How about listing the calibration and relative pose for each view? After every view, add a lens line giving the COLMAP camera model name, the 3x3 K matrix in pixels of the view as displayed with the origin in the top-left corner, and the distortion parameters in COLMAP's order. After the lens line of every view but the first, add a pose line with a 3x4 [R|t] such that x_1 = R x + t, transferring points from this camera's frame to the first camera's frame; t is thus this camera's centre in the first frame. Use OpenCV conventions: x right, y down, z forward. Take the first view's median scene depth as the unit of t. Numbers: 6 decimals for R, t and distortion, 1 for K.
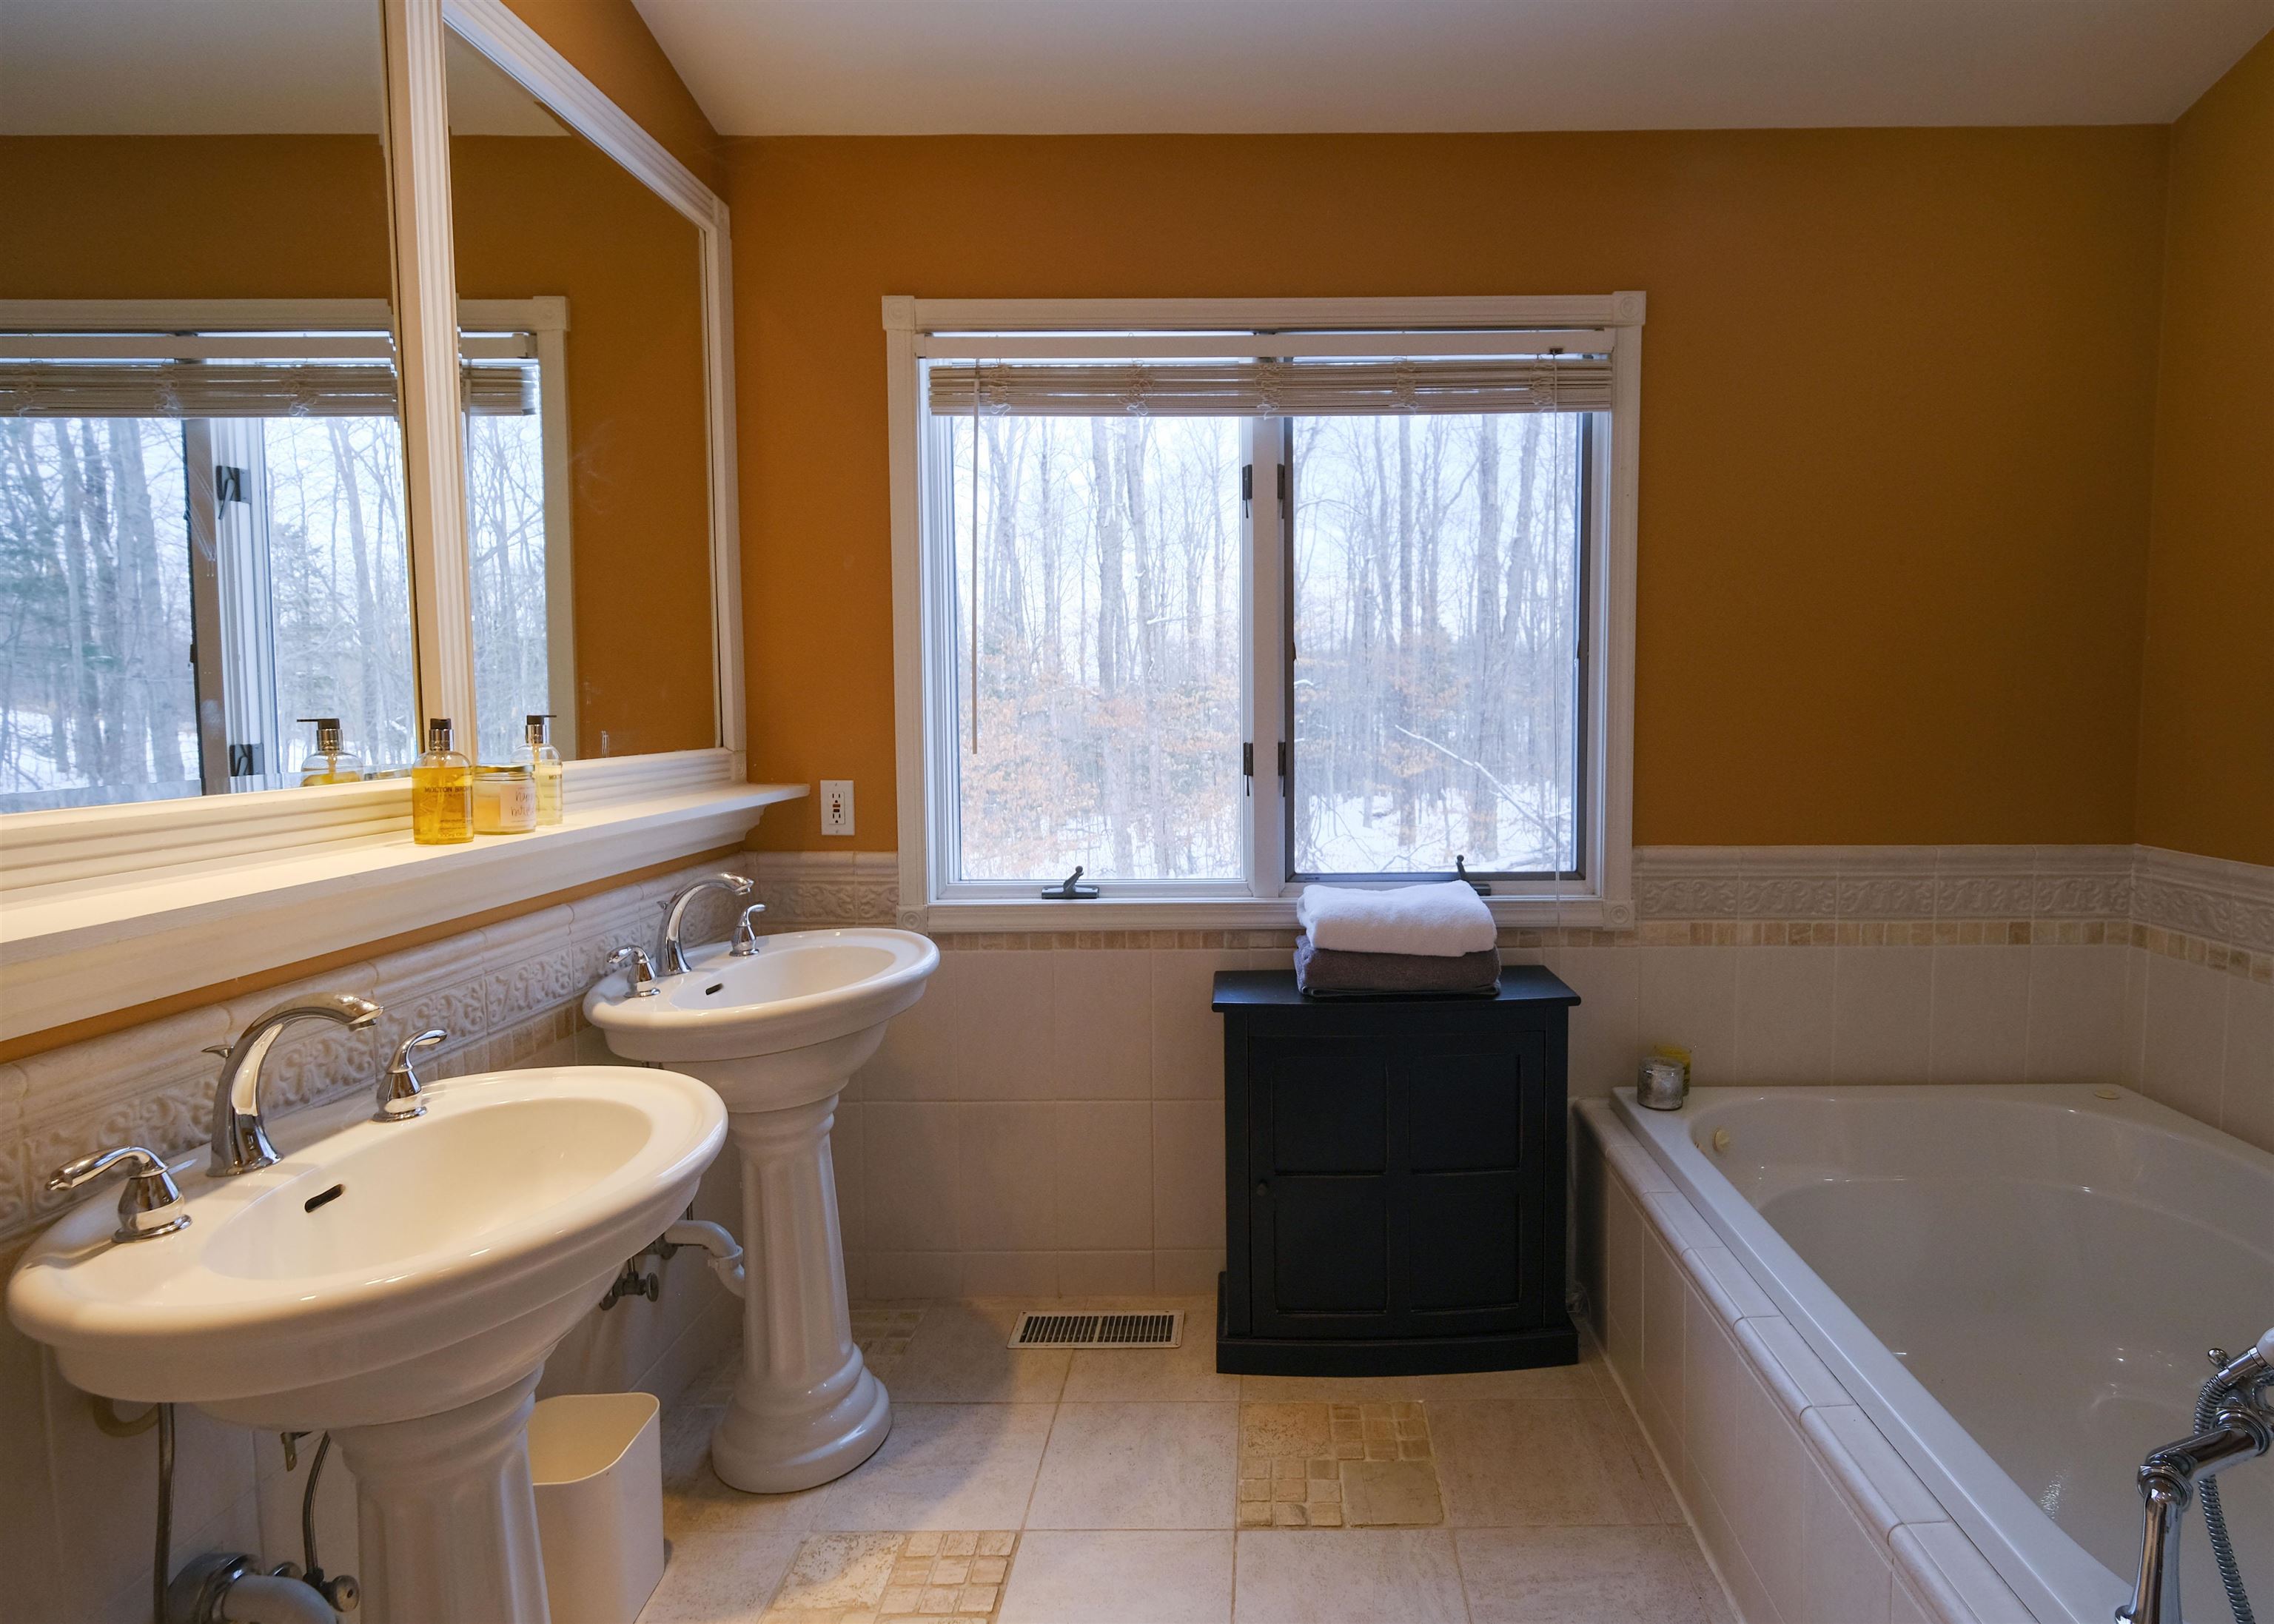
lens RADIAL K [[1185.2, 0, 1267.7], [0, 1185.2, 795.6], [0, 0, 1]] dist [-0.004443, -0.000390]
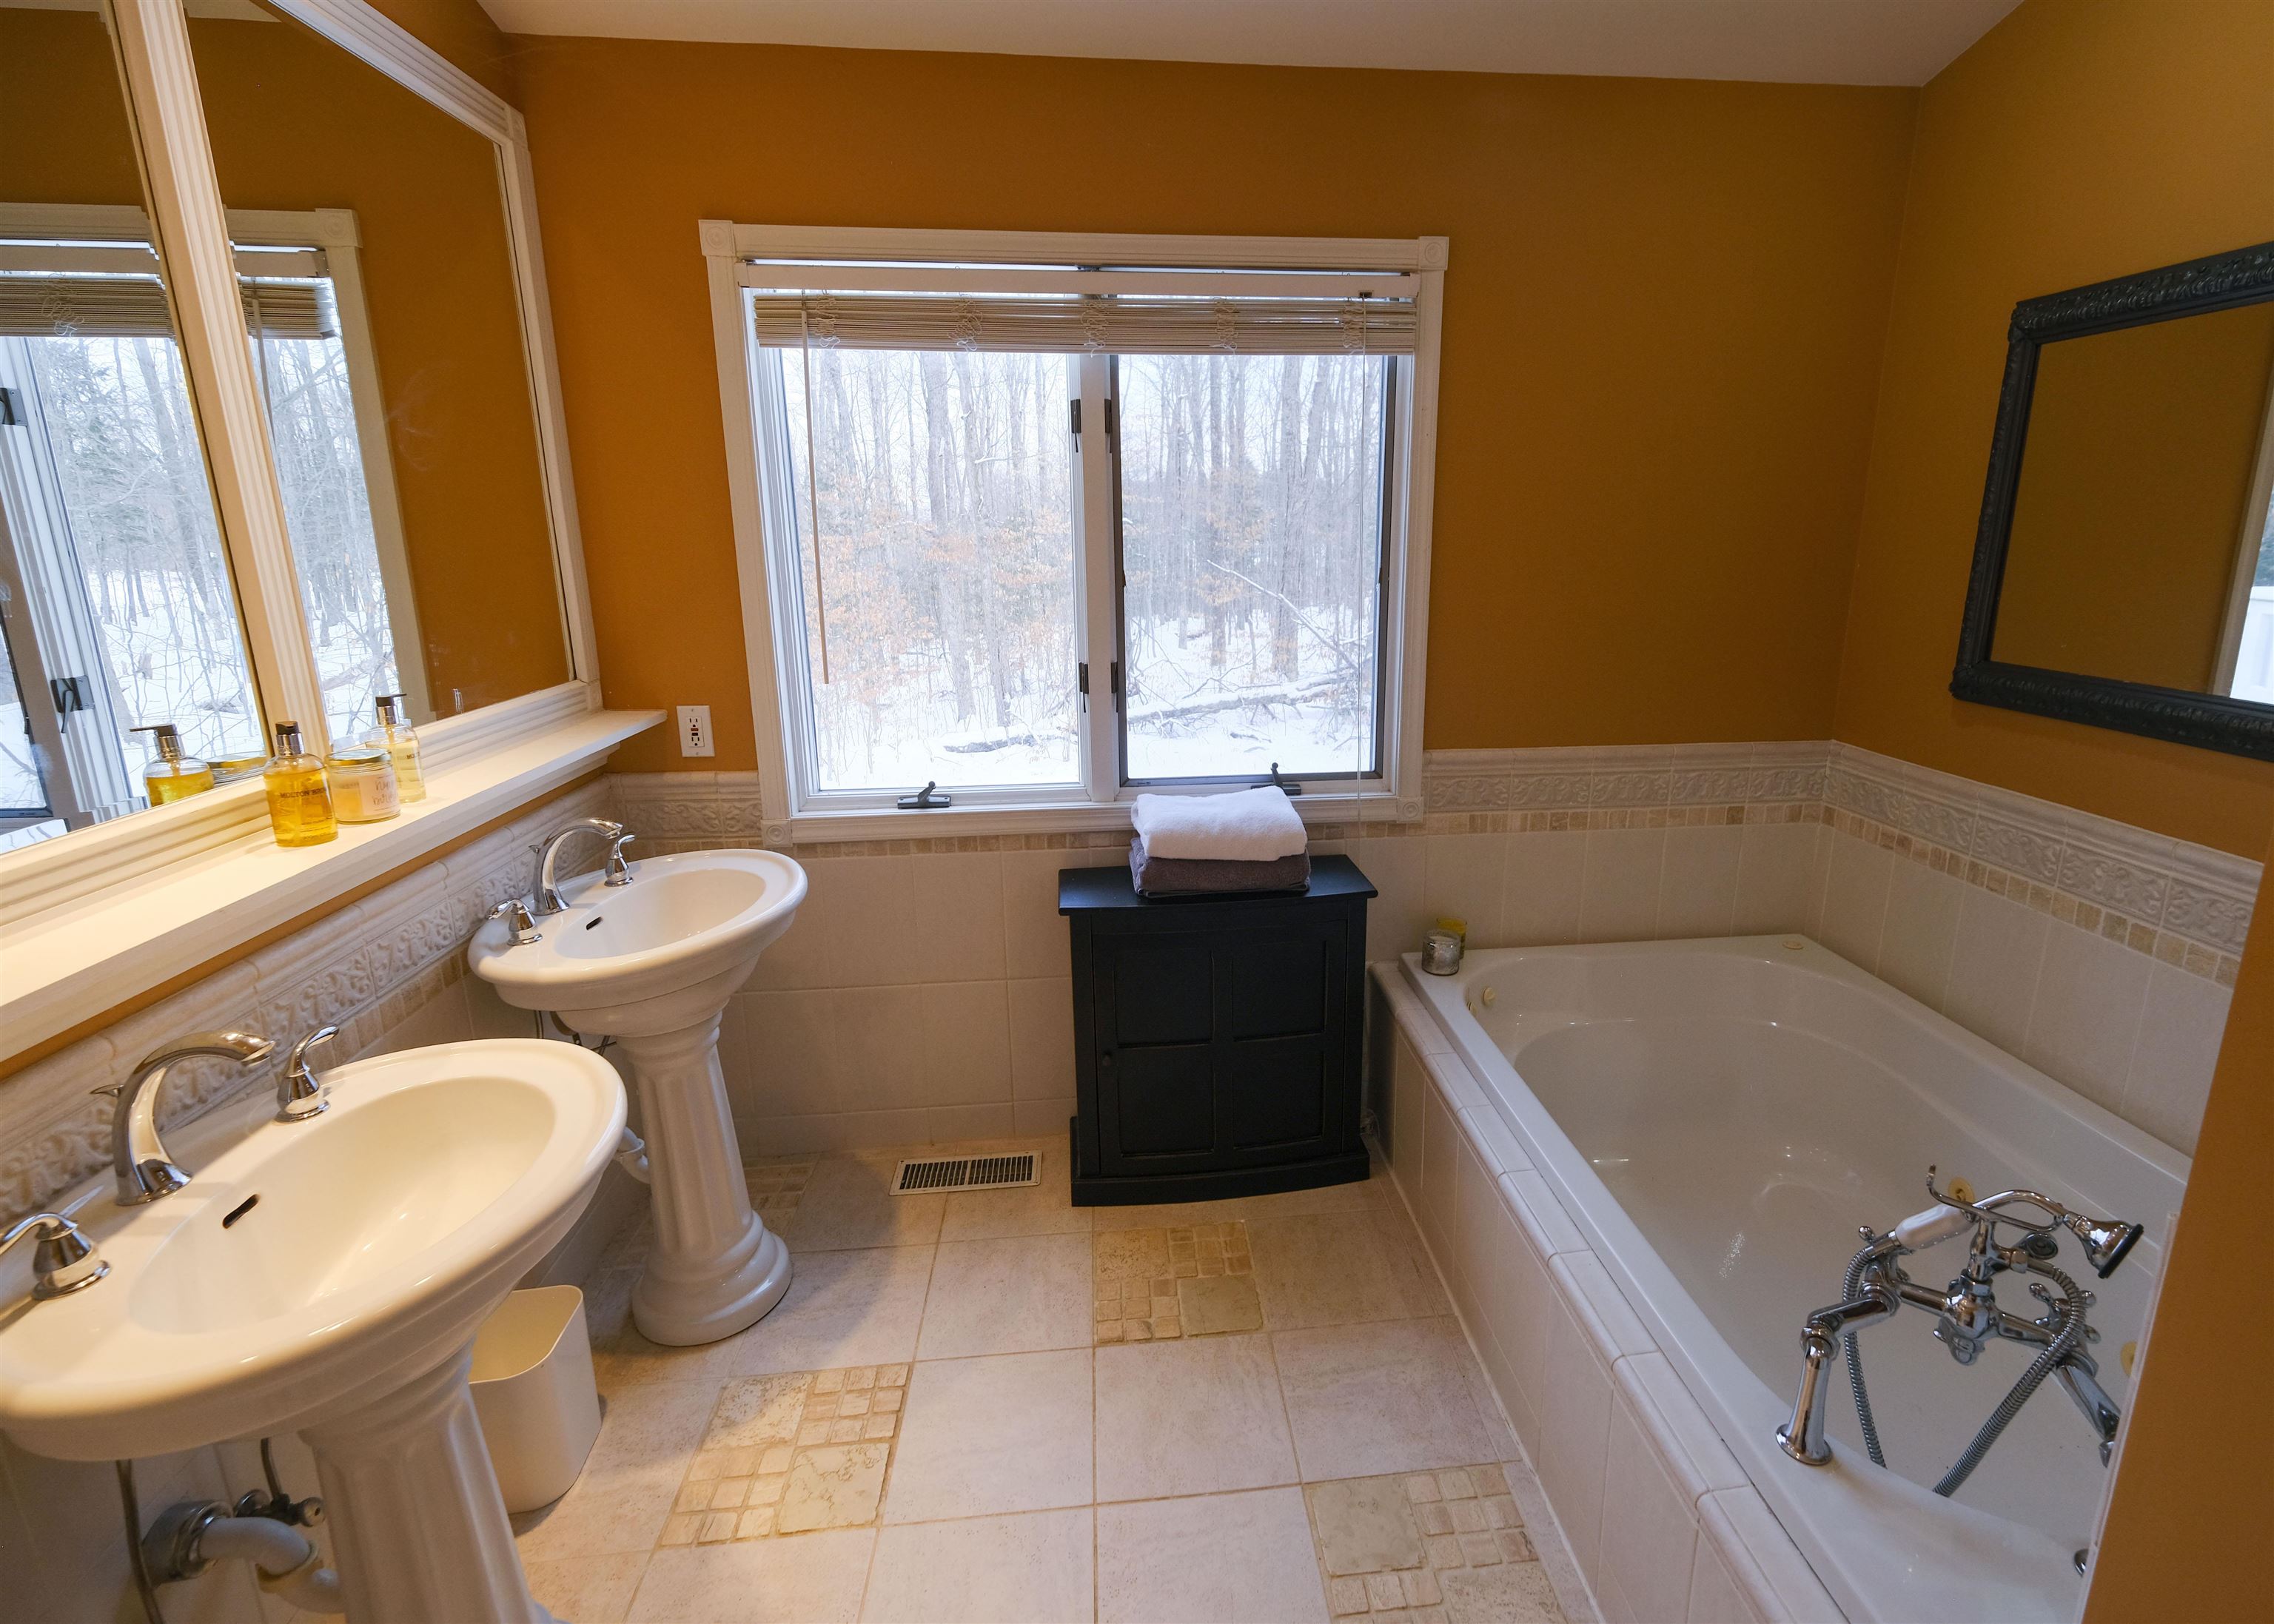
lens RADIAL K [[1054.8, 0, 1208.3], [0, 1054.8, 789.3], [0, 0, 1]] dist [-0.005221, 0.000802]
pose [[0.994088, -0.025223, 0.105607, -0.007872], [0.007551, 0.986348, 0.164498, -0.095164], [-0.108315, -0.162728, 0.980708, 0.015837]]
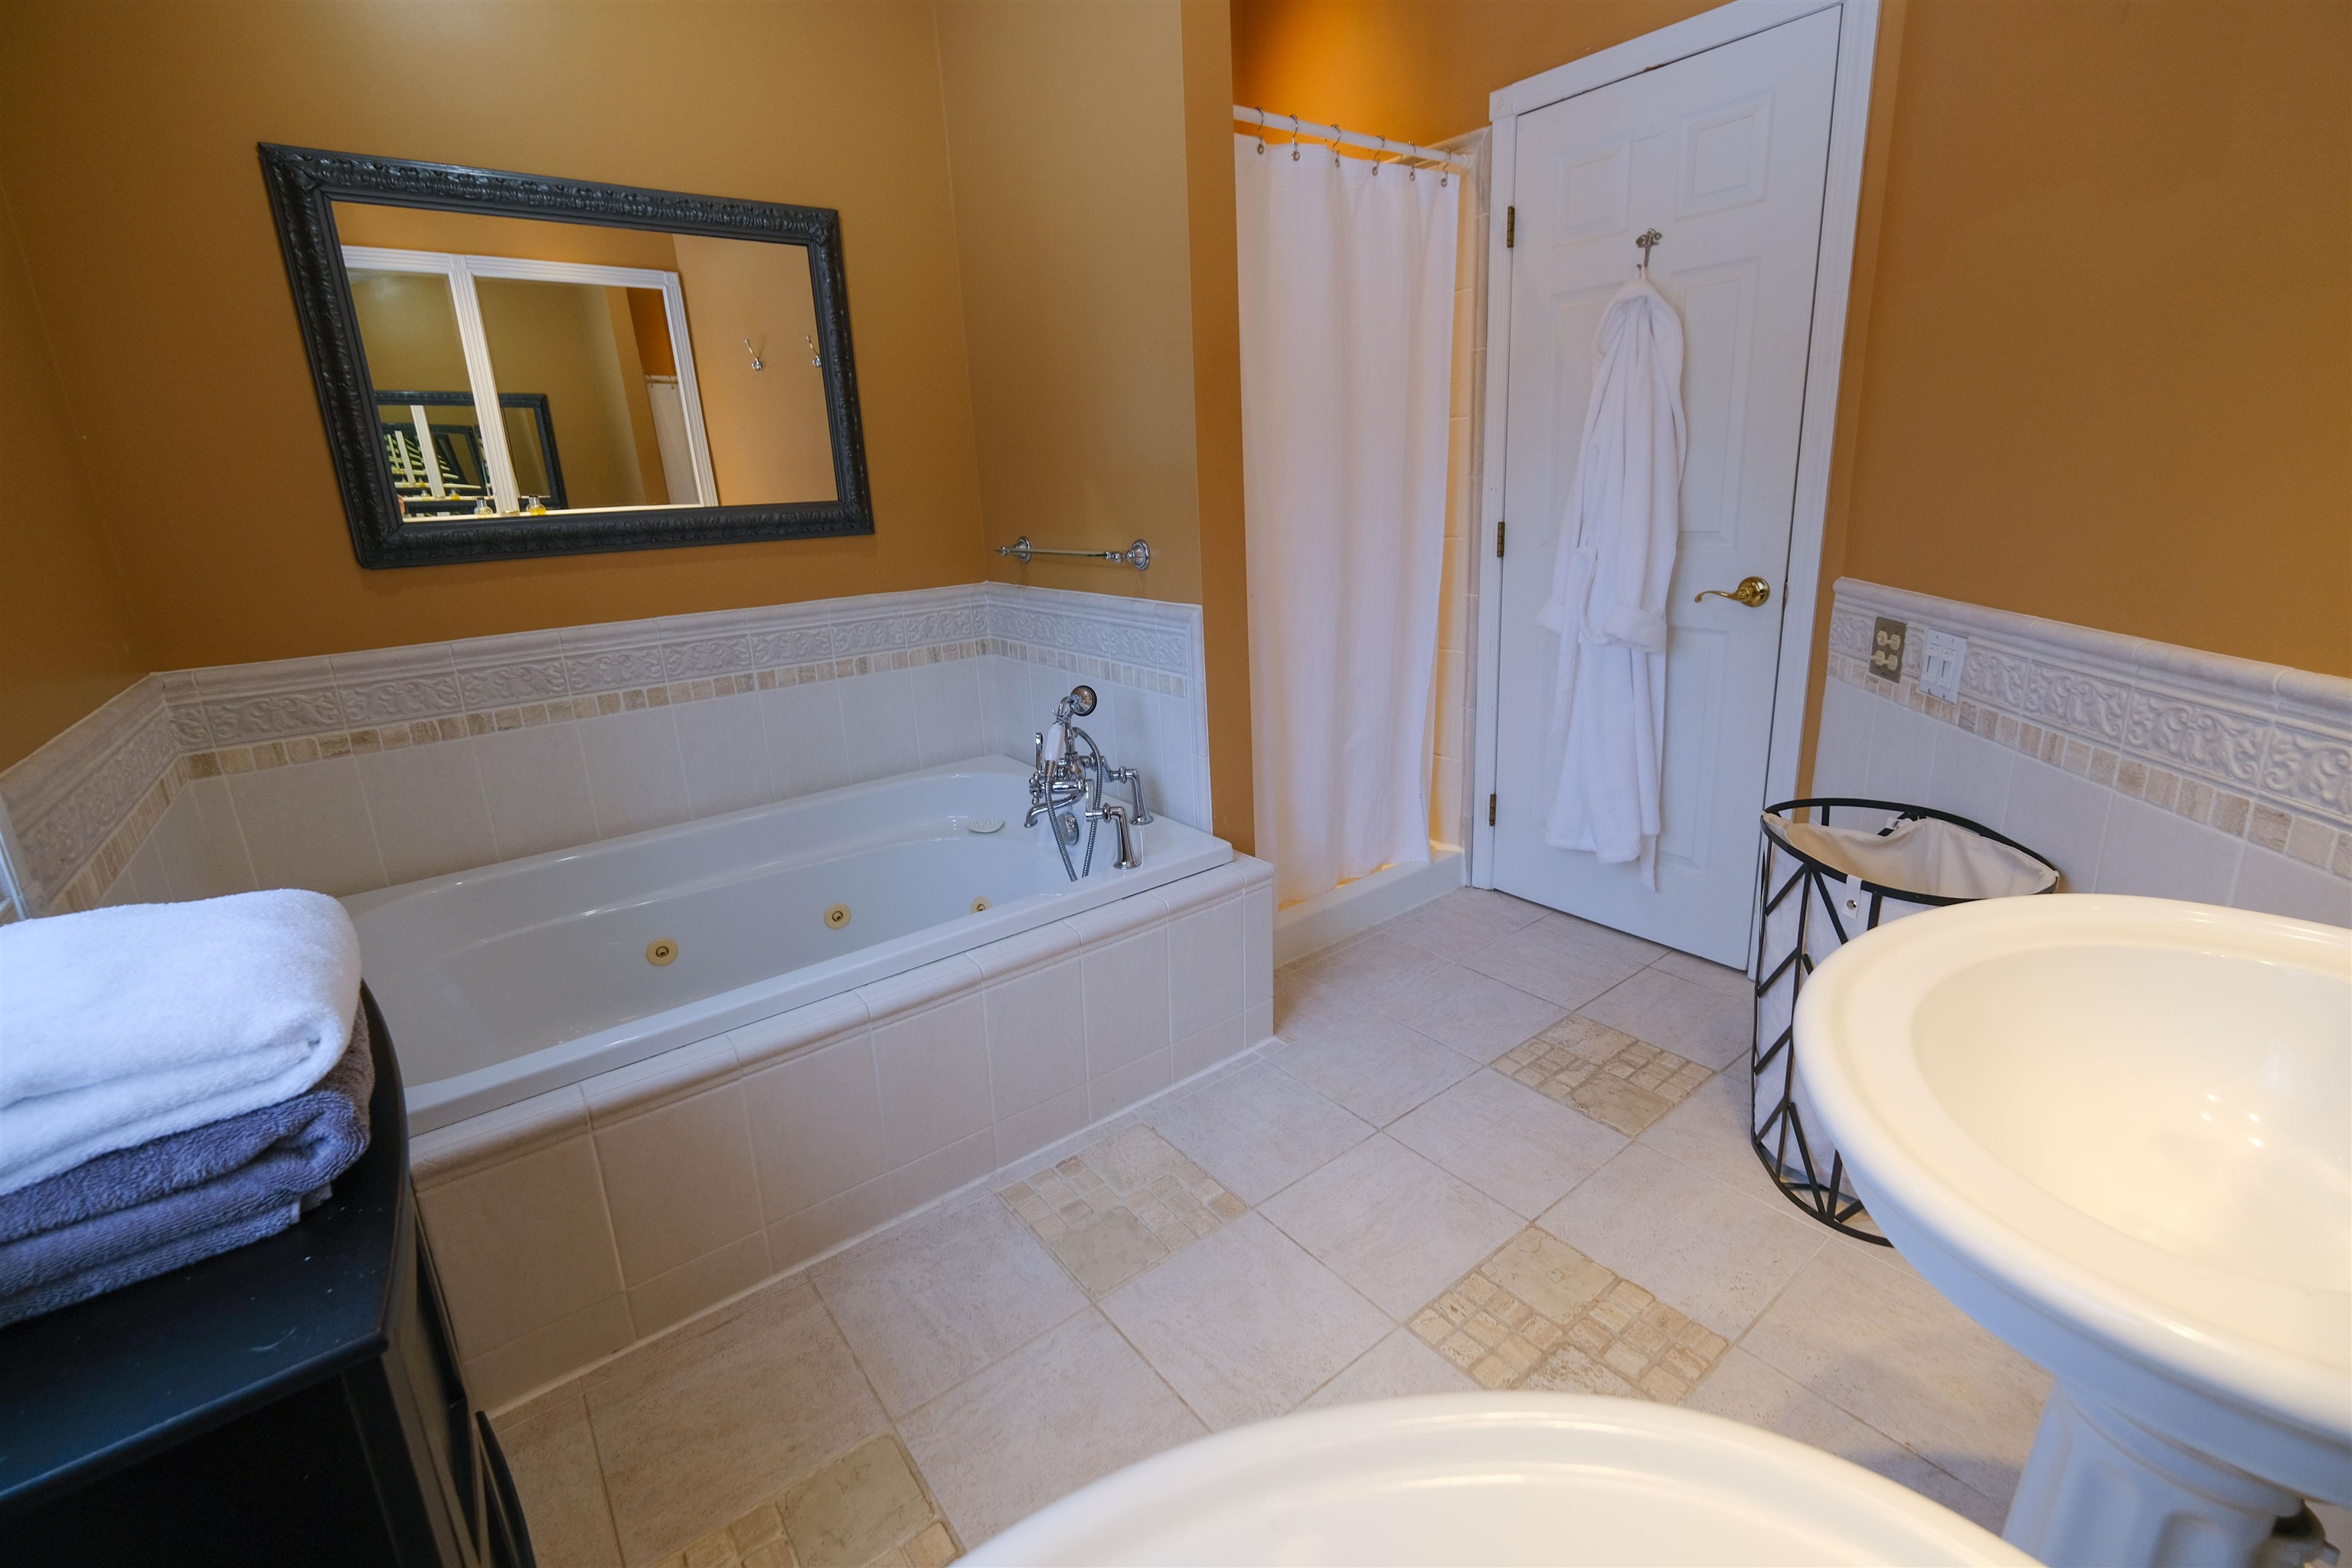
lens RADIAL K [[1019.0, 0, 1172.6], [0, 1019.0, 741.7], [0, 0, 1]] dist [-0.004604, 0.000741]
pose [[-0.606860, -0.165781, 0.777327, -0.376996], [0.114048, 0.949721, 0.291586, -0.050085], [-0.786584, 0.265604, -0.557440, 0.882210]]
